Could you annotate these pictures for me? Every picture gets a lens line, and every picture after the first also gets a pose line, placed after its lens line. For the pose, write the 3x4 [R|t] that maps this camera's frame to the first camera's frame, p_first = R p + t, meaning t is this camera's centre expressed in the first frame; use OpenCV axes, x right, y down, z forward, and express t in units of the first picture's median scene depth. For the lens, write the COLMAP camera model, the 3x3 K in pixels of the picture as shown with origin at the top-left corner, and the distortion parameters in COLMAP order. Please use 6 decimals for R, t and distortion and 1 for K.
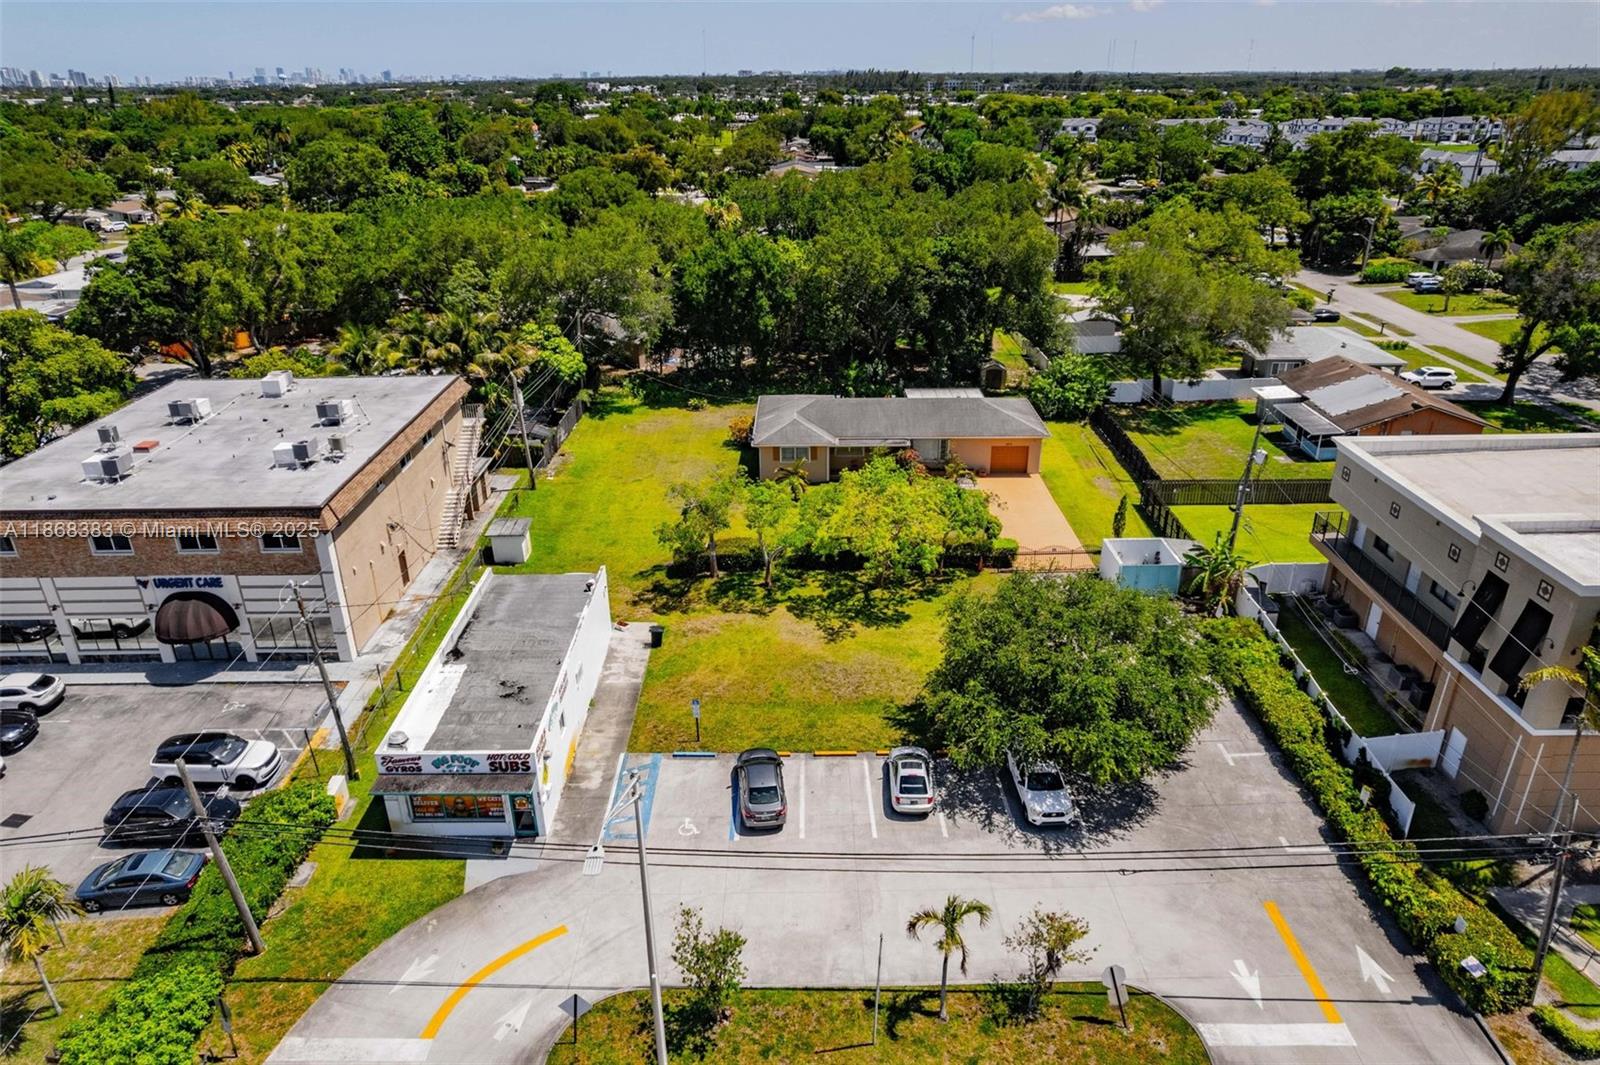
lens RADIAL K [[1018.1, 0, 801.6], [0, 1018.1, 531.5], [0, 0, 1]] dist [-0.067907, 0.062539]
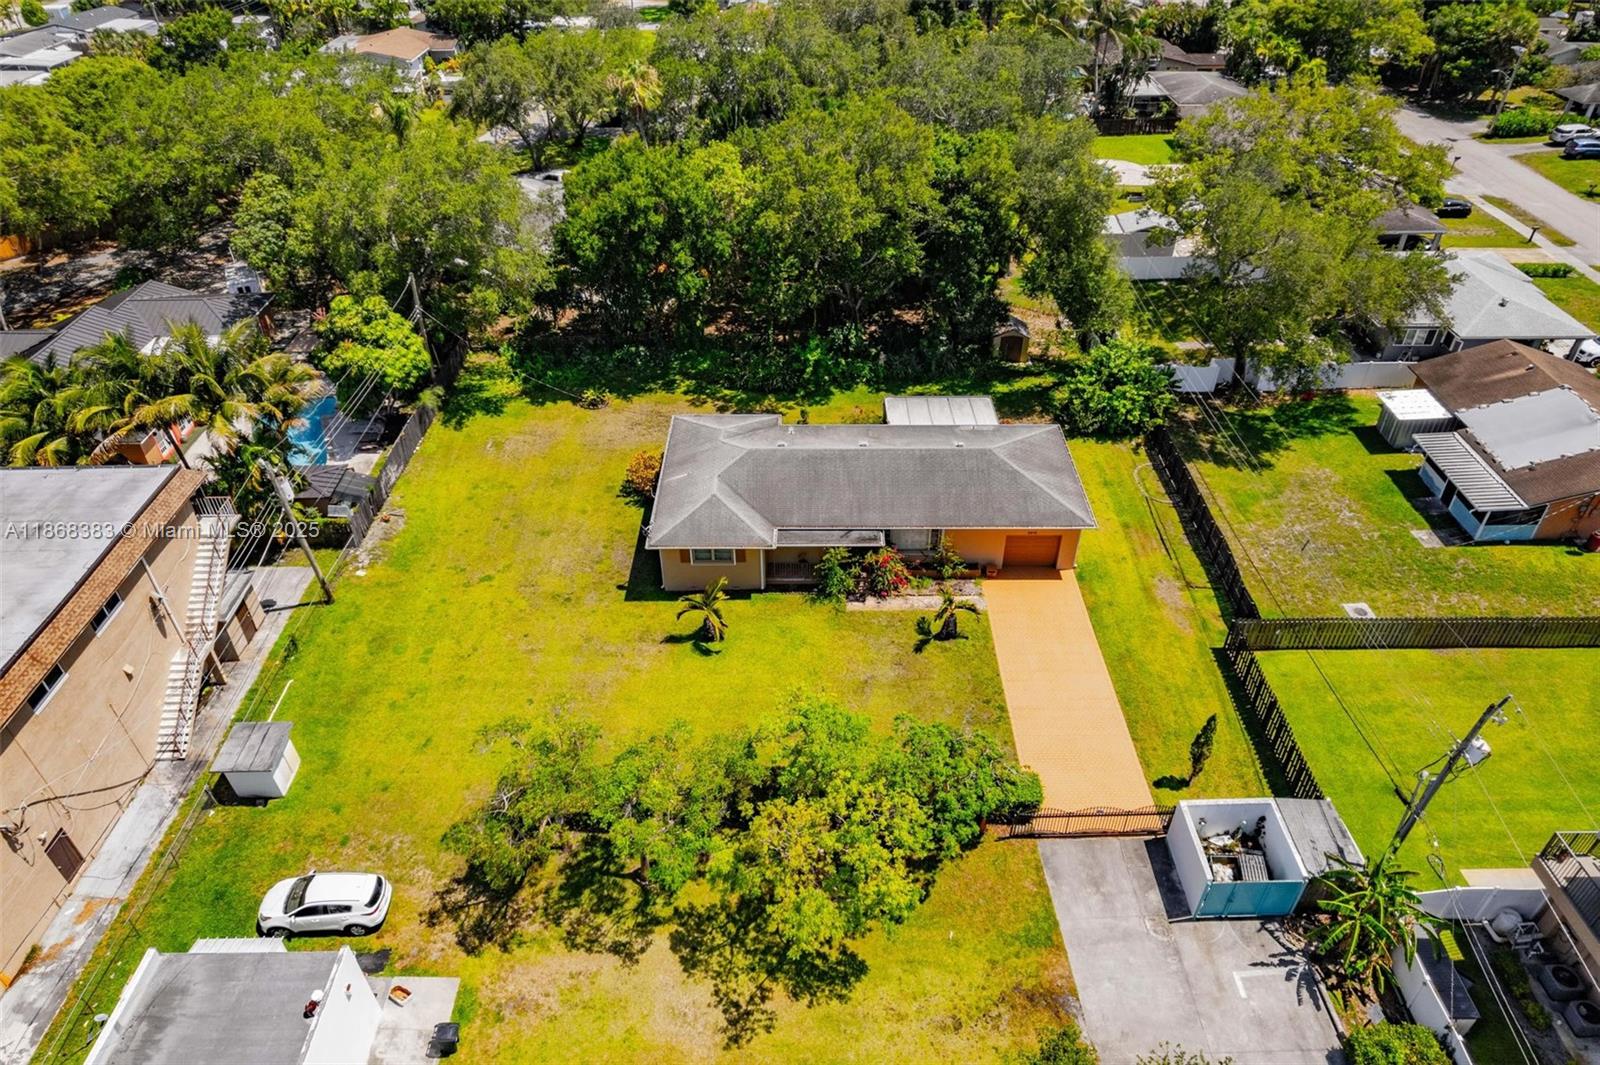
lens RADIAL K [[1018.1, 0, 799.0], [0, 1018.1, 520.0], [0, 0, 1]] dist [-0.067907, 0.062539]
pose [[0.999992, 0.003758, 0.001579, 0.042322], [-0.004013, 0.975487, 0.220022, -0.210715], [-0.000713, -0.220026, 0.975494, 0.300751]]
